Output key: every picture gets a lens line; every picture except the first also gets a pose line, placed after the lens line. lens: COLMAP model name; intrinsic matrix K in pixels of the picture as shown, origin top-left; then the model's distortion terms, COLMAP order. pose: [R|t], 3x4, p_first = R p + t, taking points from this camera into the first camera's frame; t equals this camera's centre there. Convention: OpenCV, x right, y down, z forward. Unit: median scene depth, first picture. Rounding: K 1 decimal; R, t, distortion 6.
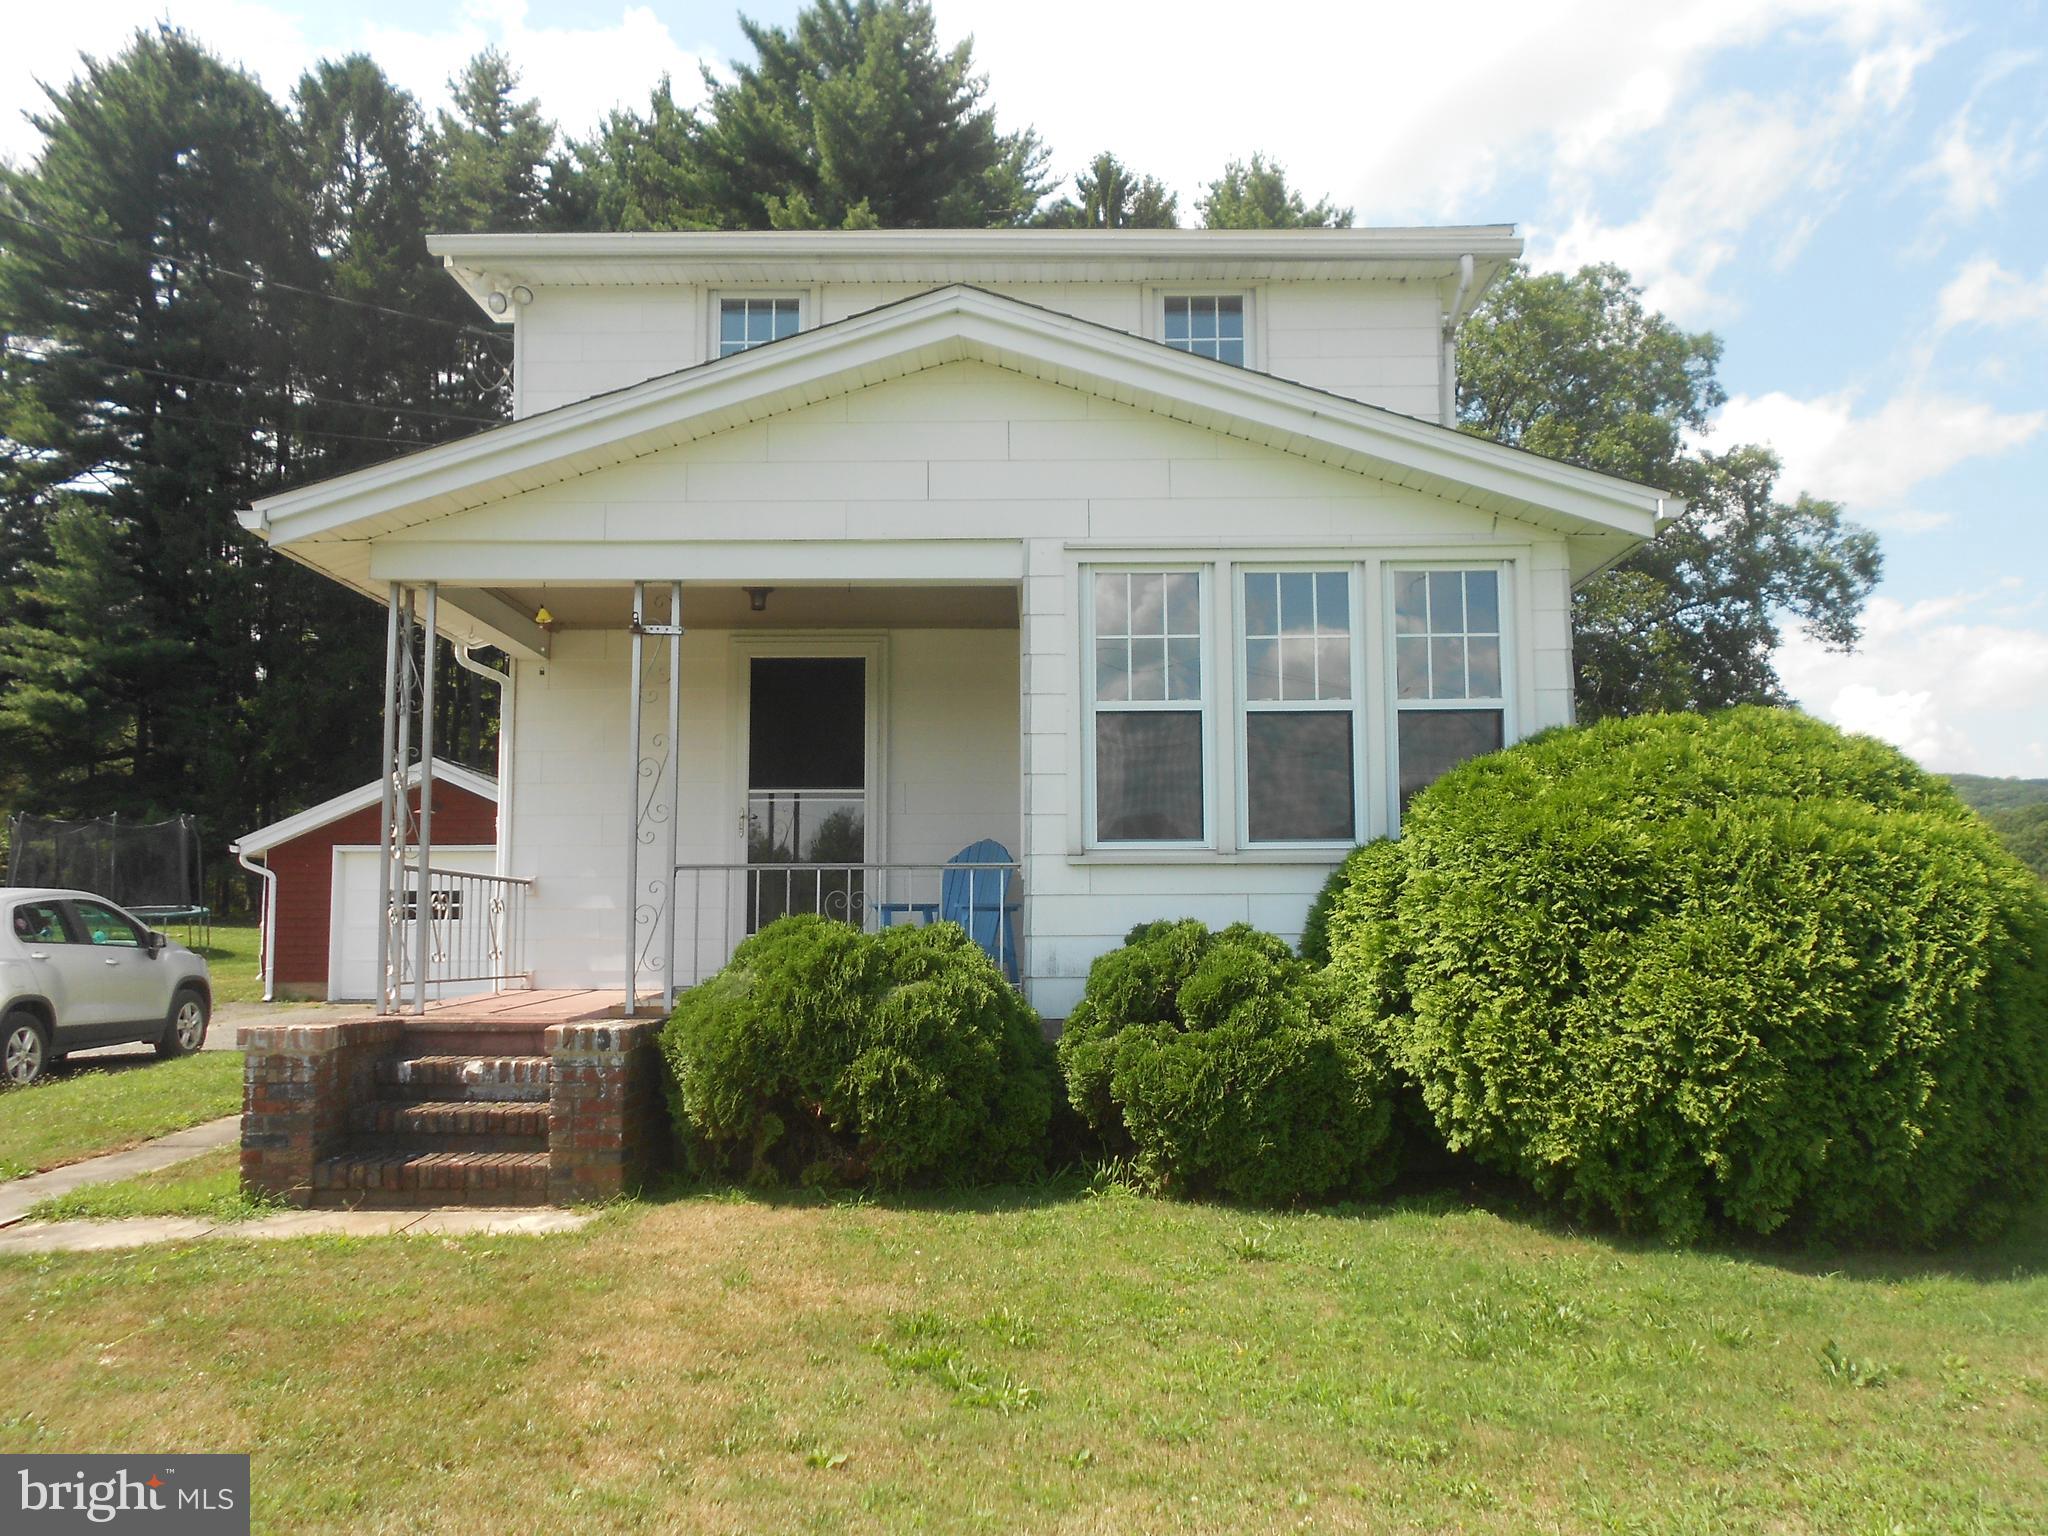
lens RADIAL K [[1543.2, 0, 1024.4], [0, 1543.2, 778.7], [0, 0, 1]] dist [0.005528, -0.007366]
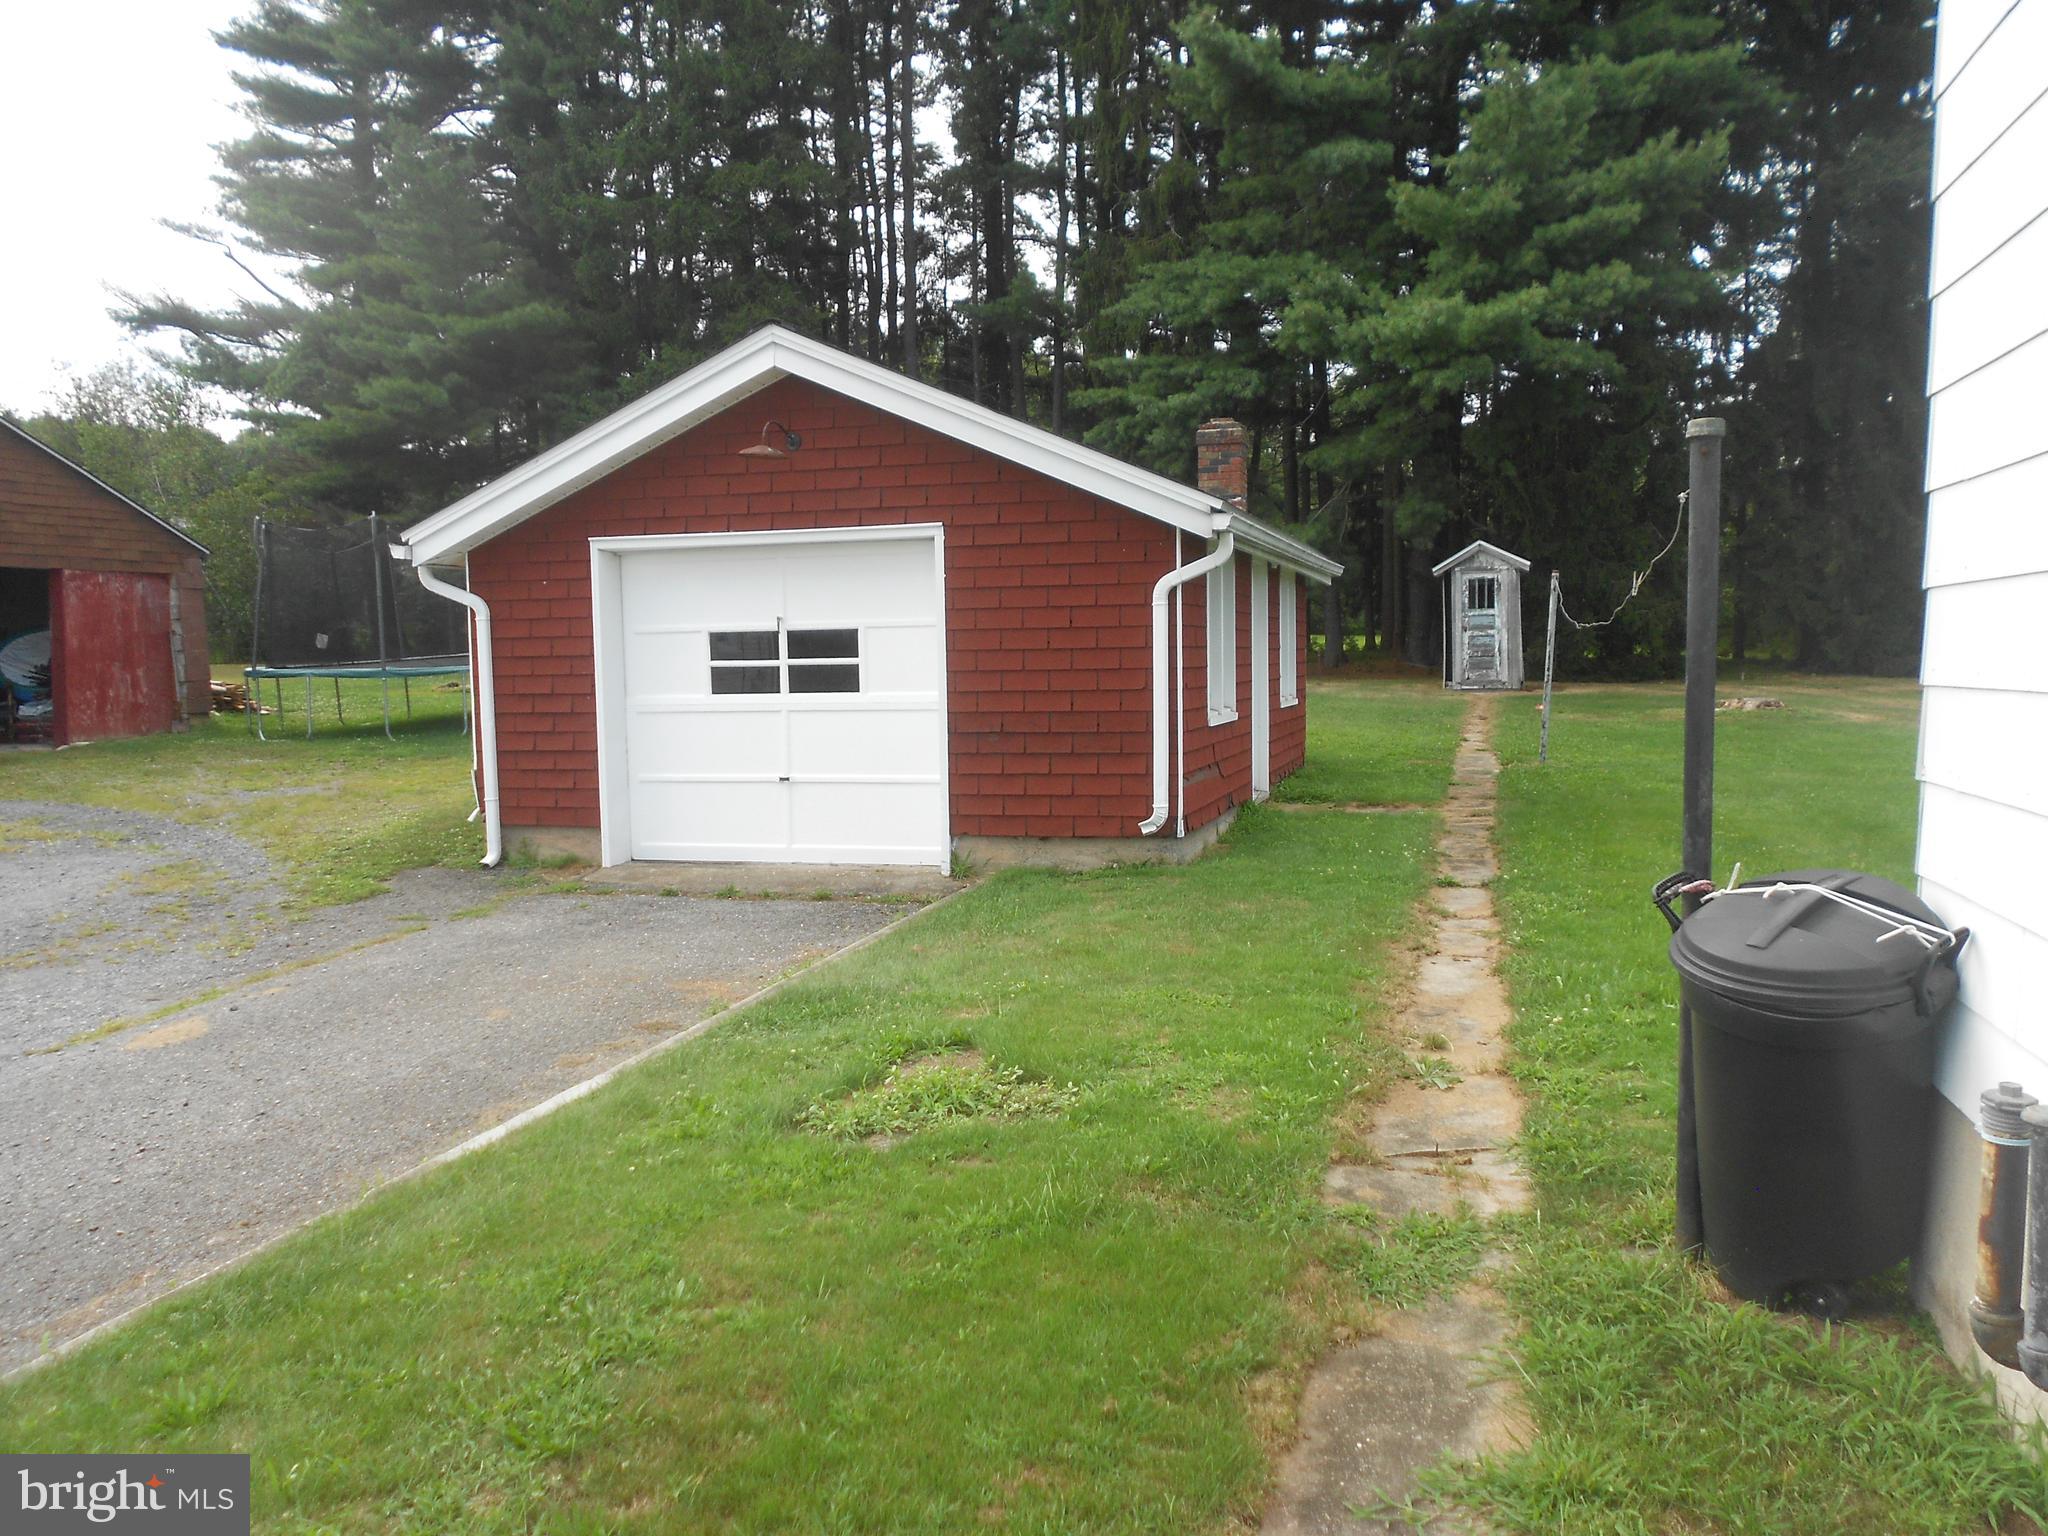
lens RADIAL K [[1543.2, 0, 1024.4], [0, 1543.2, 778.7], [0, 0, 1]] dist [0.005528, -0.007366]
pose [[0.959478, 0.008018, -0.281669, -0.629786], [0.042965, 0.983744, 0.174360, 0.128105], [0.278488, -0.179397, 0.943536, 1.923243]]
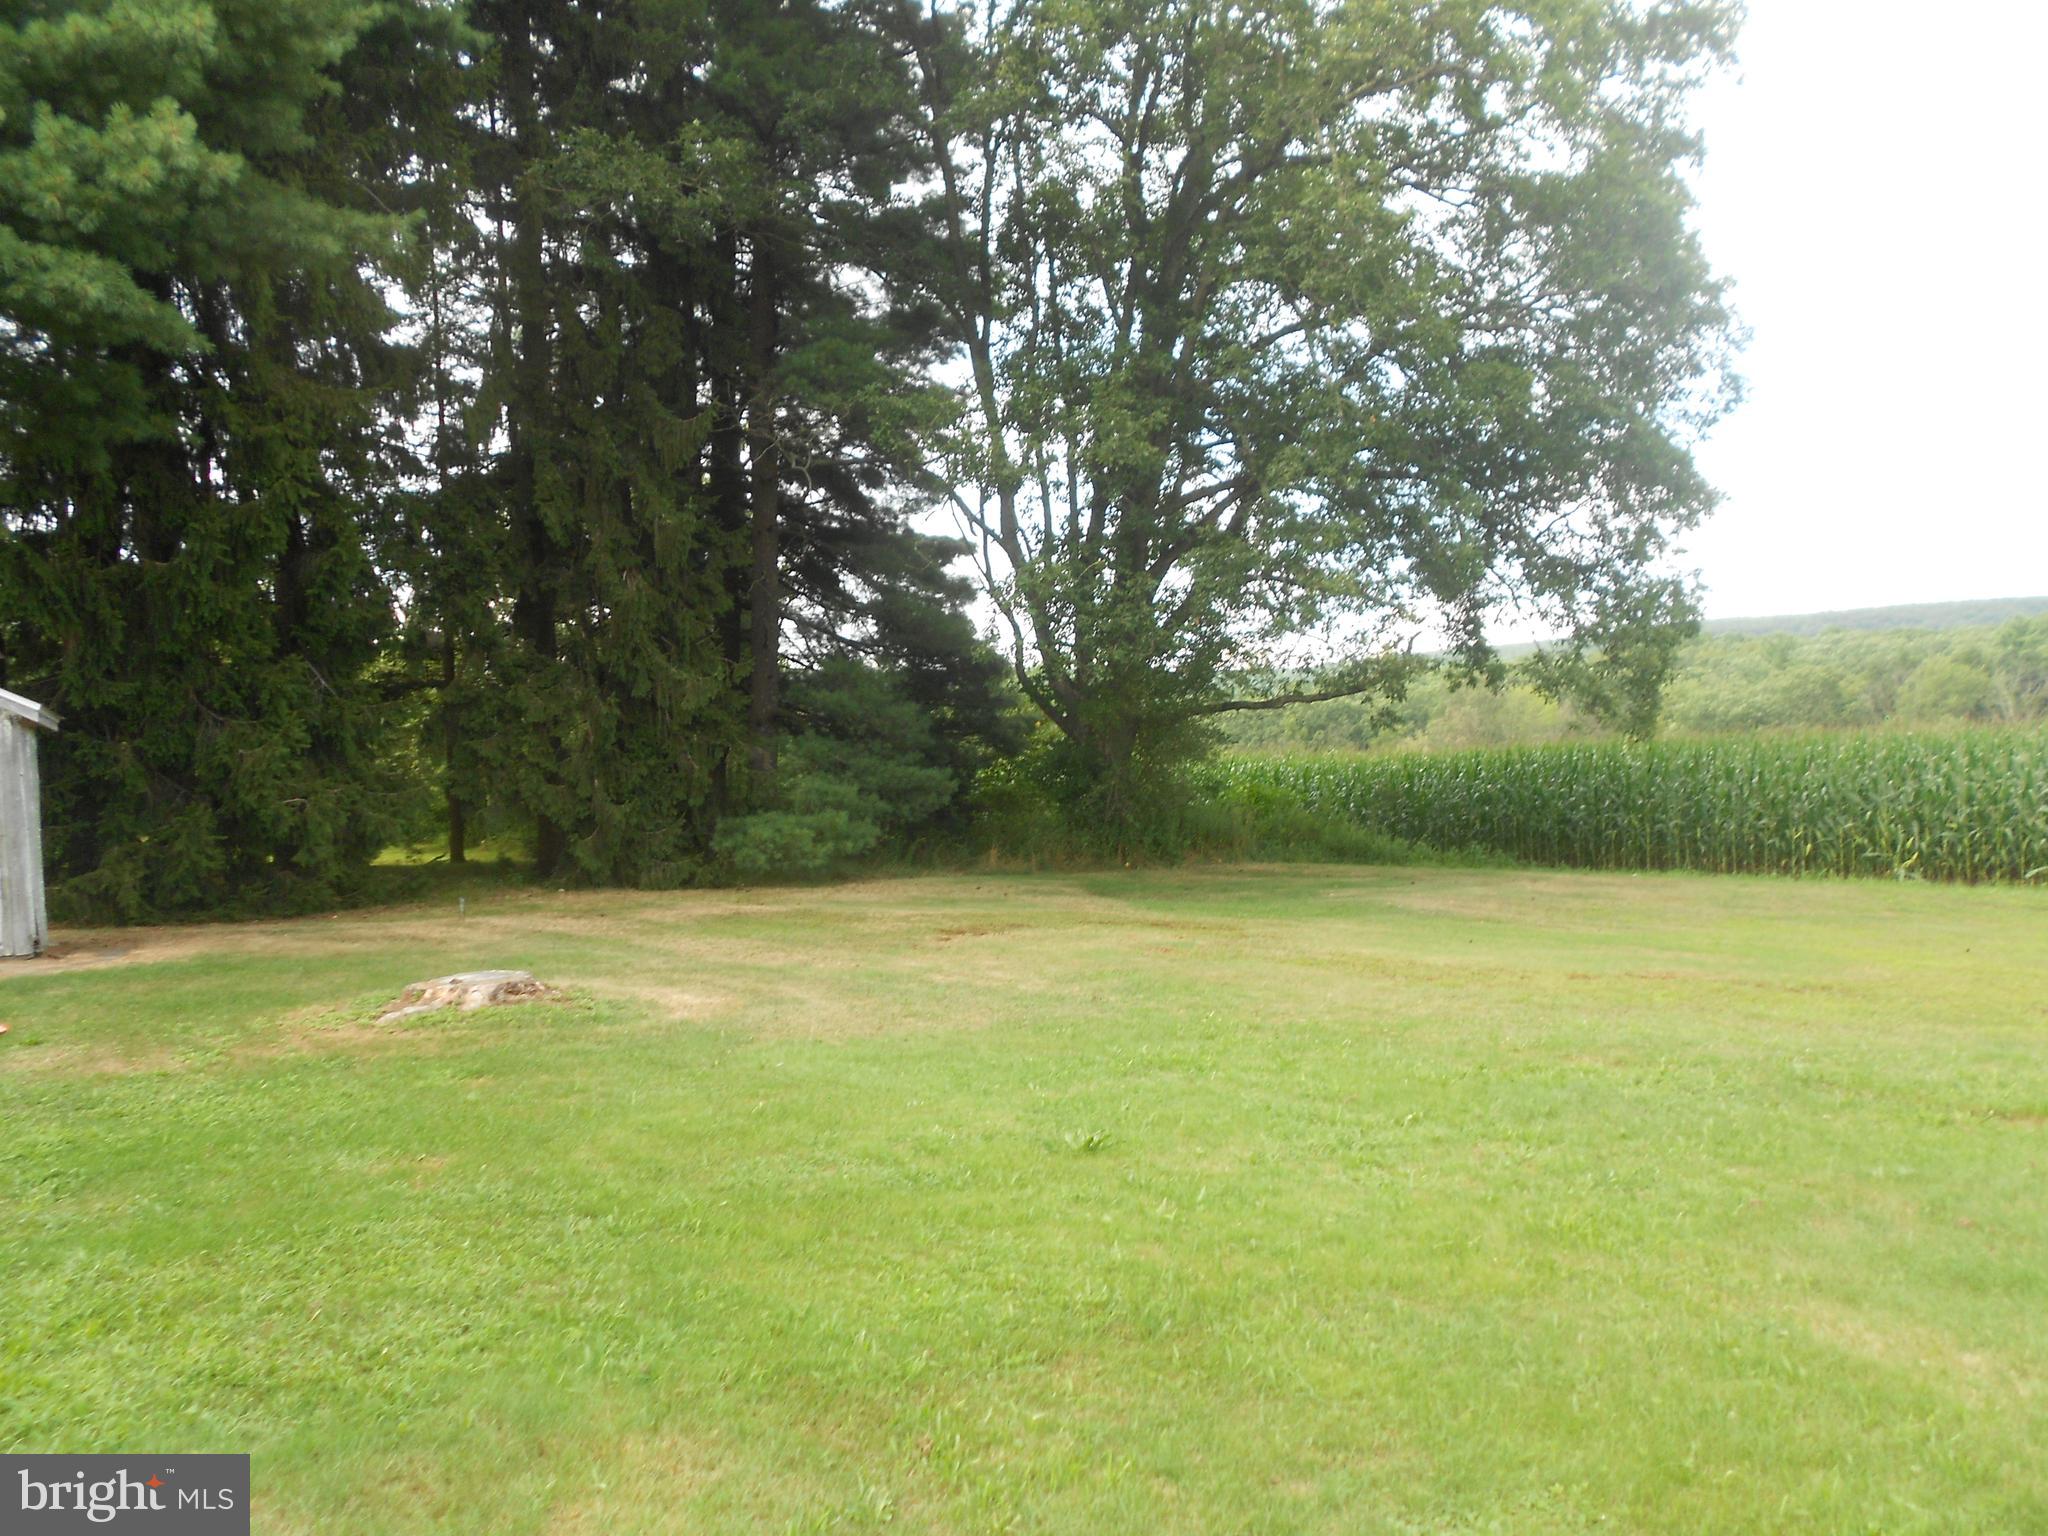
lens RADIAL K [[1543.2, 0, 1024.4], [0, 1543.2, 778.7], [0, 0, 1]] dist [0.005528, -0.007366]
pose [[0.878168, -0.031118, 0.477338, -0.529392], [-0.001884, 0.997649, 0.068503, 0.180872], [-0.478348, -0.061057, 0.876045, 2.567481]]
